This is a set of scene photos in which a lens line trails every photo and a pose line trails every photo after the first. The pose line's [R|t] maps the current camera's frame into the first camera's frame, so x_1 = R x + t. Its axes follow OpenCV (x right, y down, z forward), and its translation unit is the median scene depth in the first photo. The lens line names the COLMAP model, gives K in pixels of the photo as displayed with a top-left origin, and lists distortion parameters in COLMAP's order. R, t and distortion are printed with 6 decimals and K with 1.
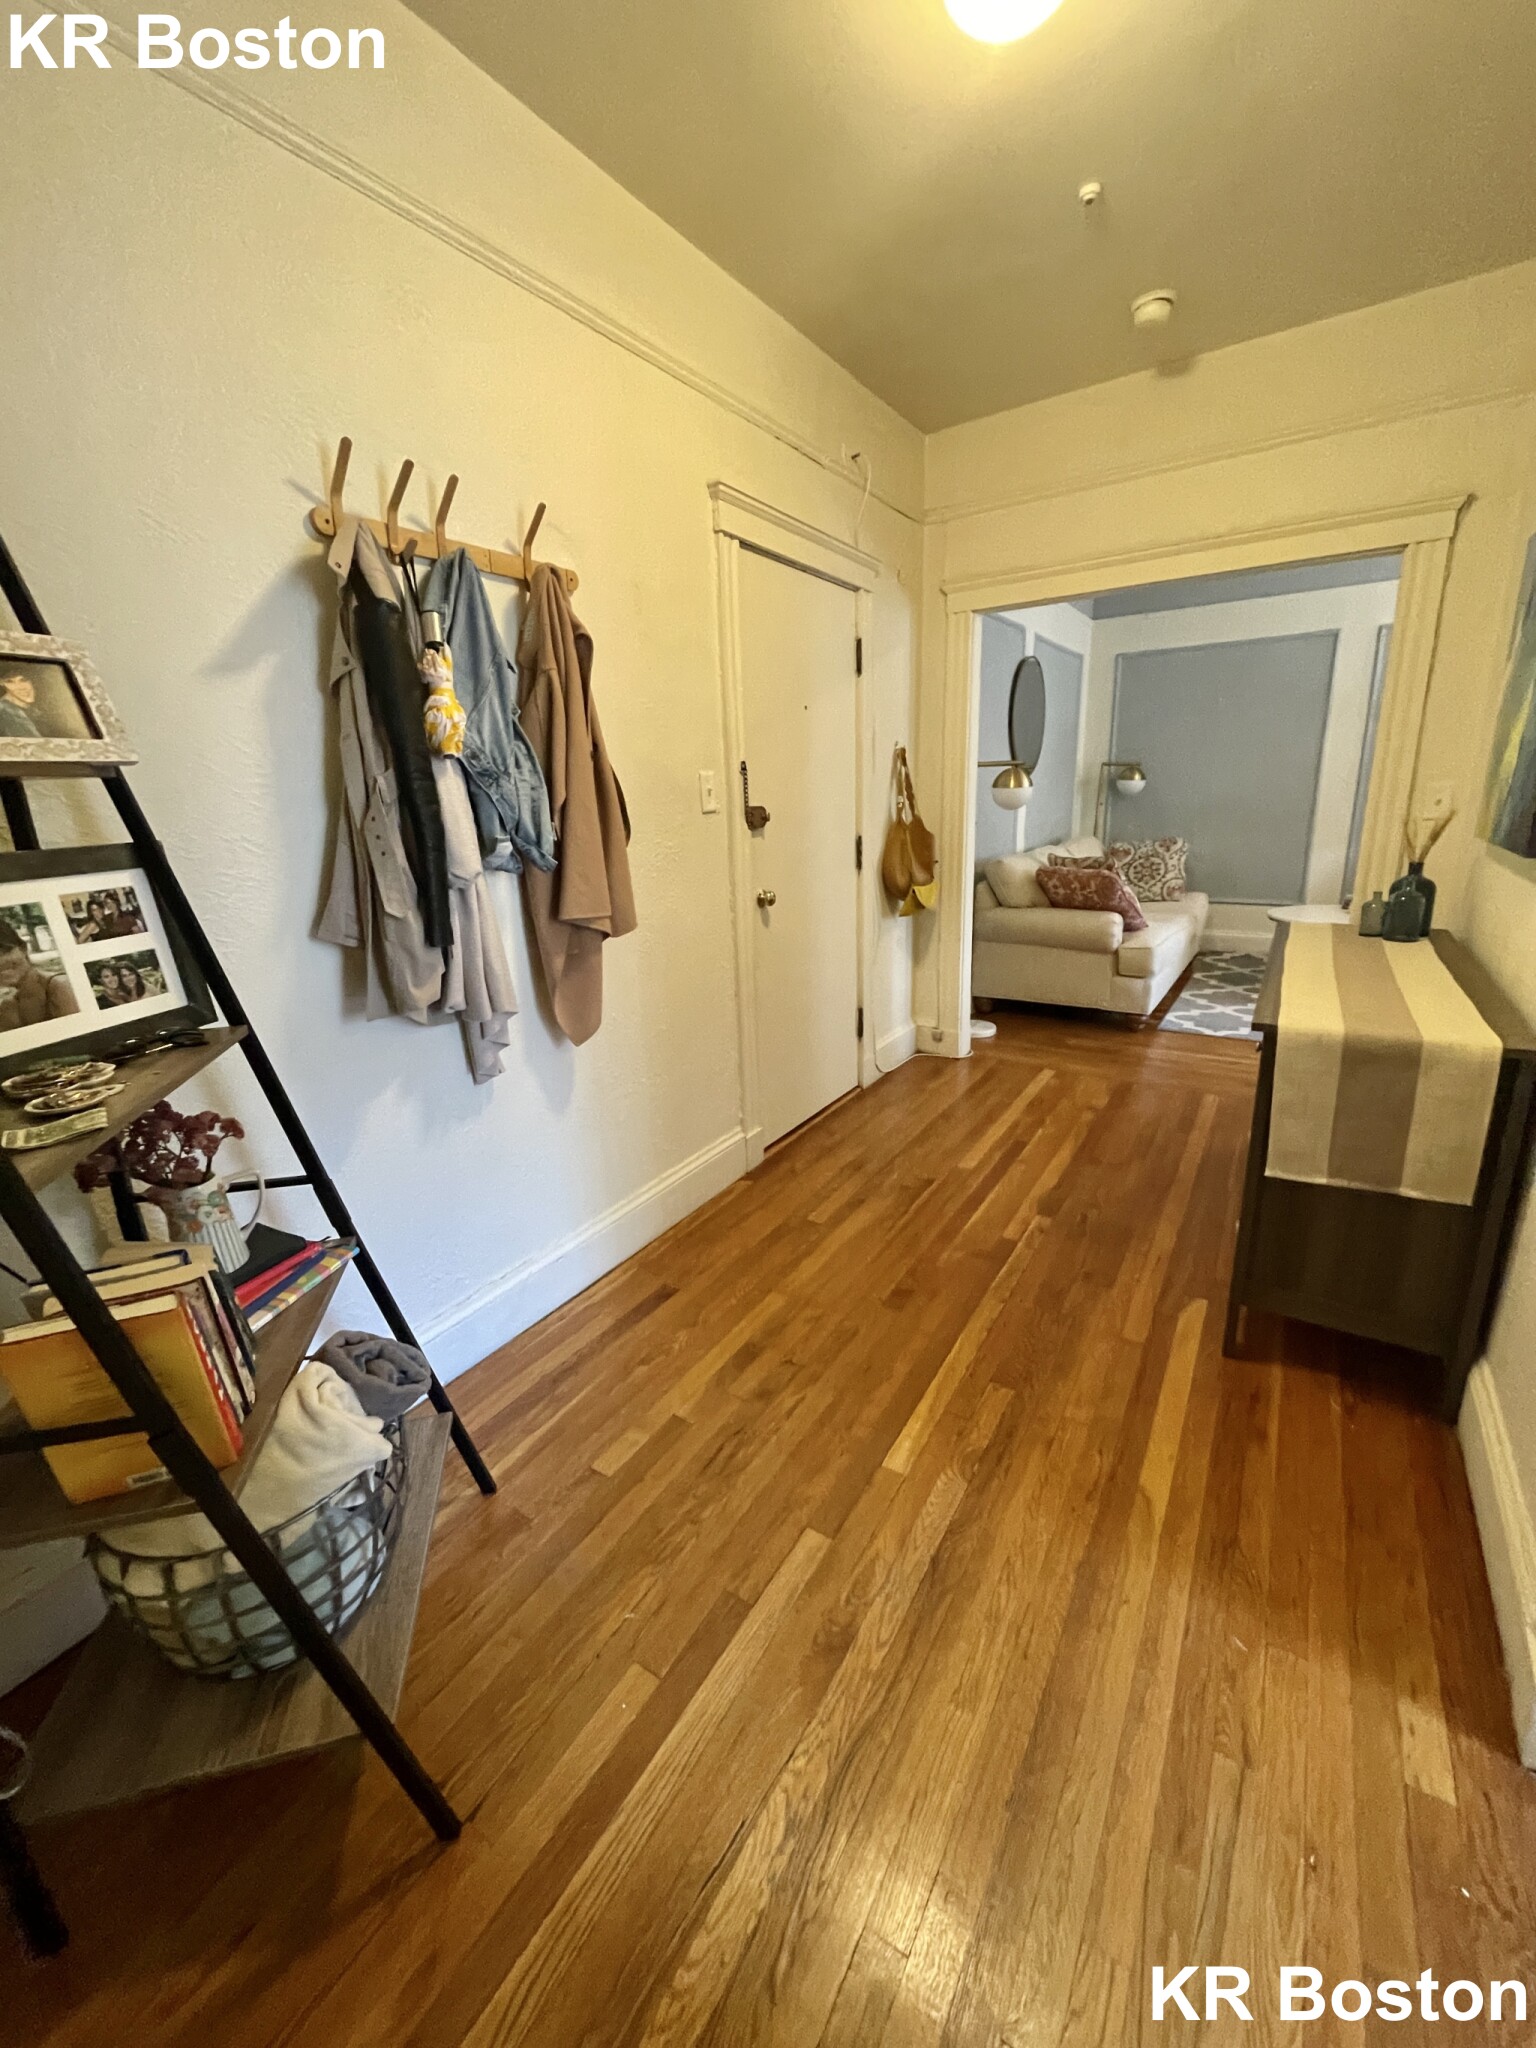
lens RADIAL K [[825.8, 0, 768.0], [0, 825.8, 1024.0], [0, 0, 1]] dist [-0.002448, -0.000599]
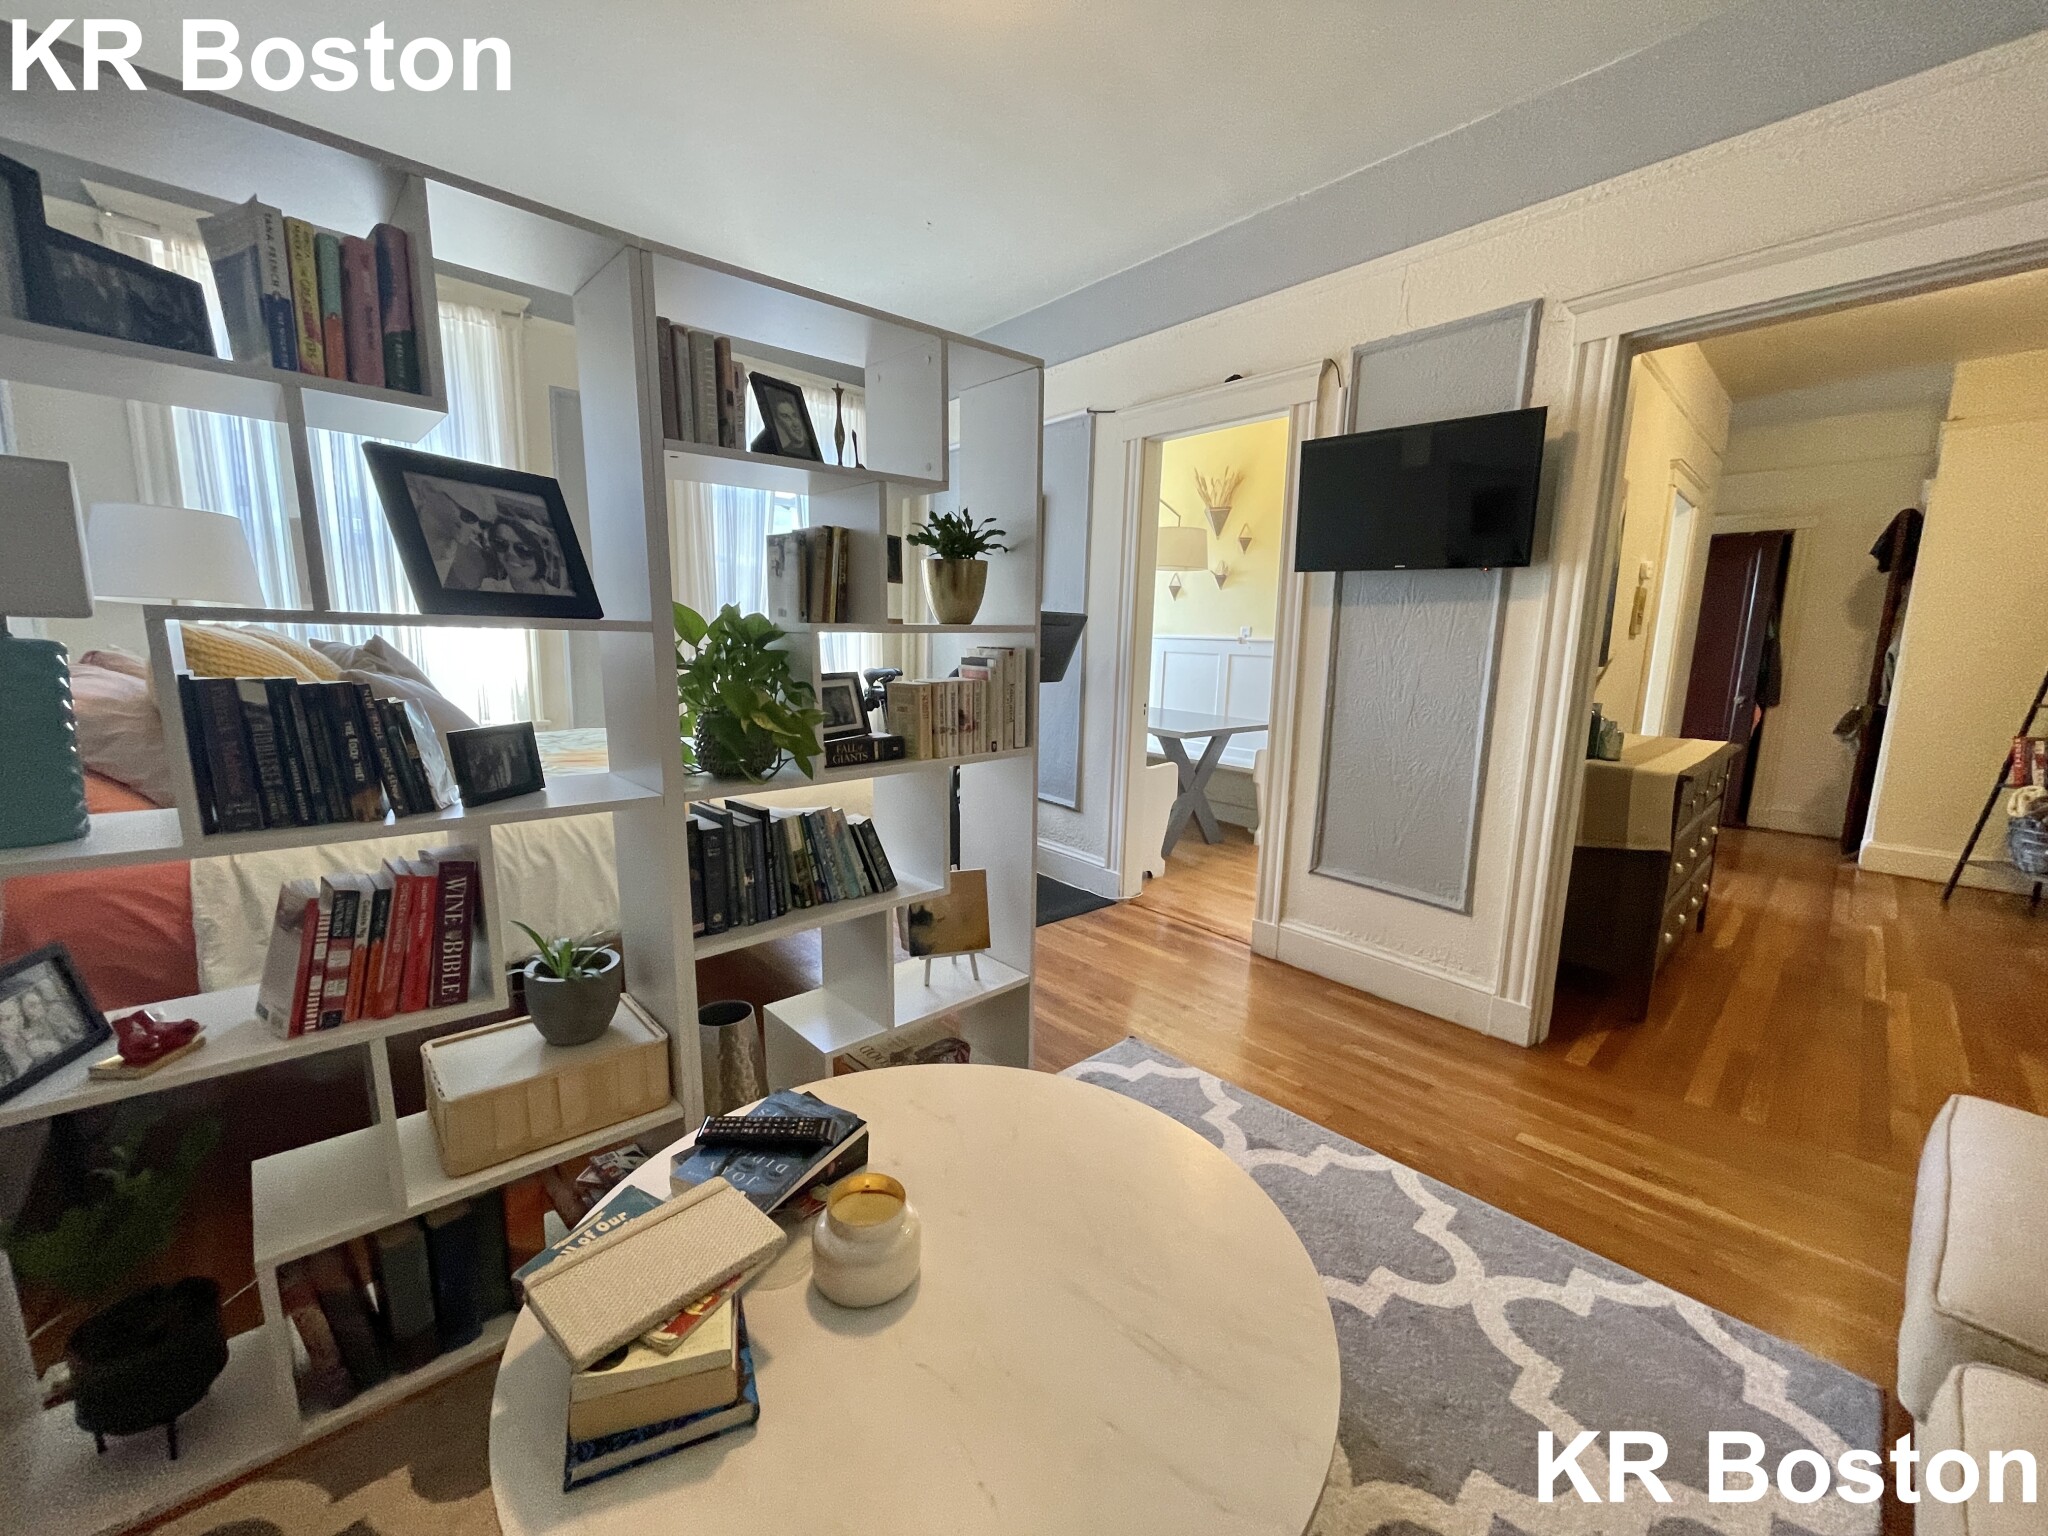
lens RADIAL K [[825.8, 0, 1024.0], [0, 825.8, 768.0], [0, 0, 1]] dist [-0.002448, -0.000599]
pose [[-0.972822, -0.008584, 0.231395, 1.819432], [0.089029, 0.908630, 0.408002, -0.937363], [-0.213755, 0.417514, -0.883171, 3.167051]]
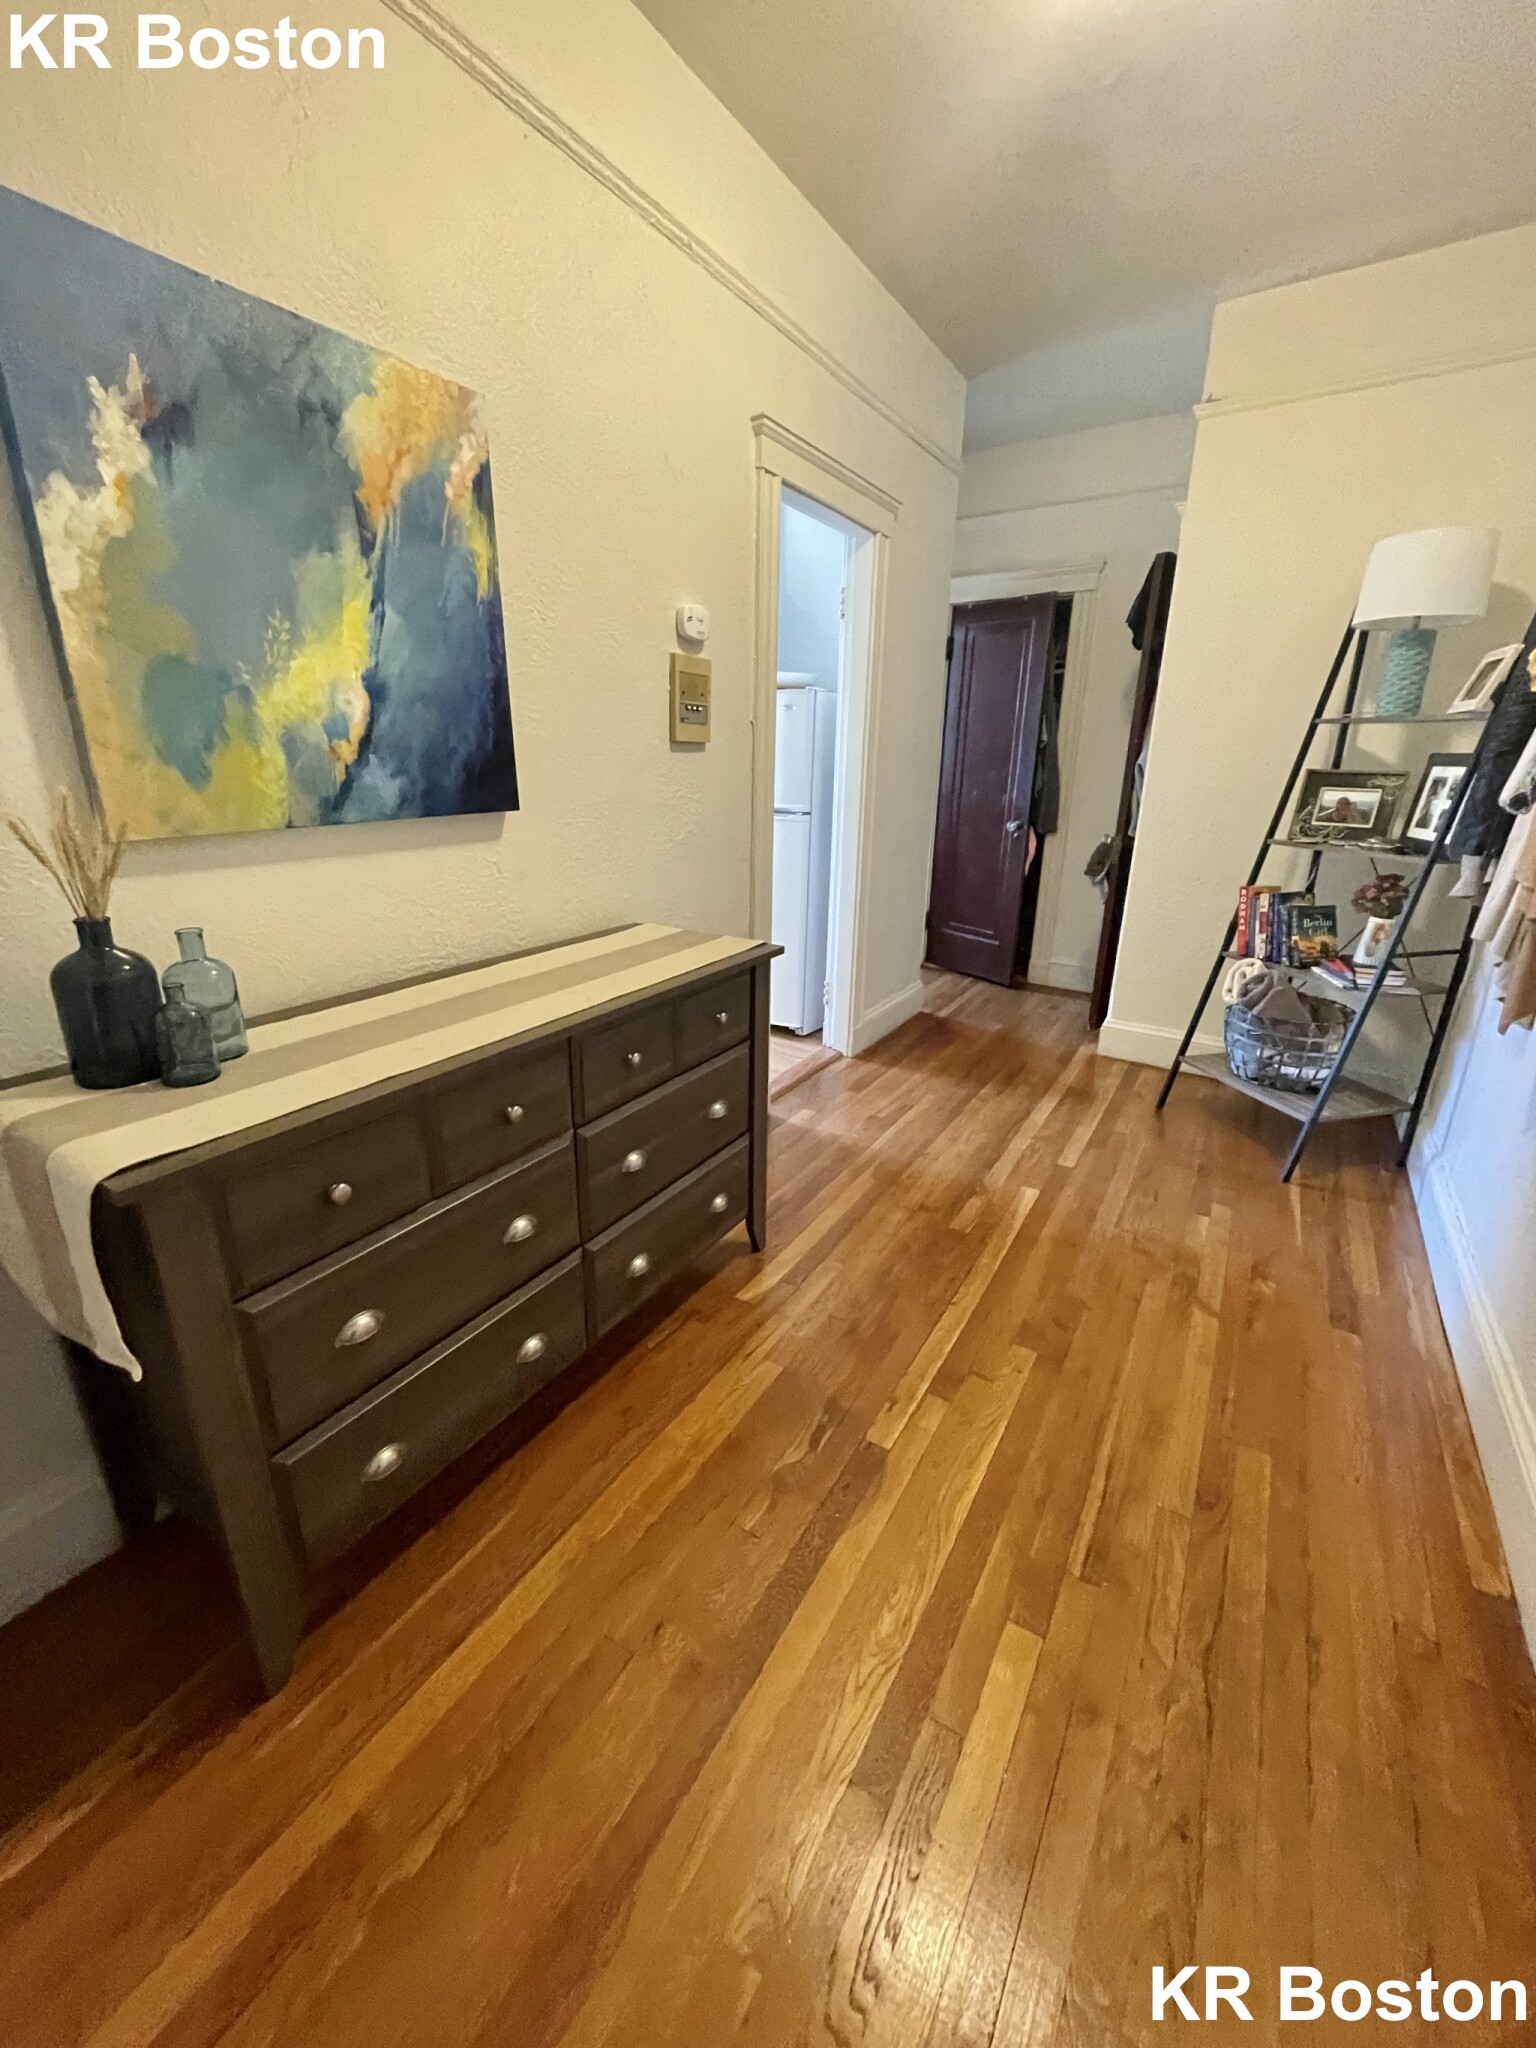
lens RADIAL K [[825.8, 0, 768.0], [0, 825.8, 1024.0], [0, 0, 1]] dist [-0.002448, -0.000599]
pose [[-0.999113, 0.041608, -0.006548, 0.607334], [0.030525, 0.822384, 0.568113, -0.564828], [0.029023, 0.567409, -0.822924, 1.974831]]
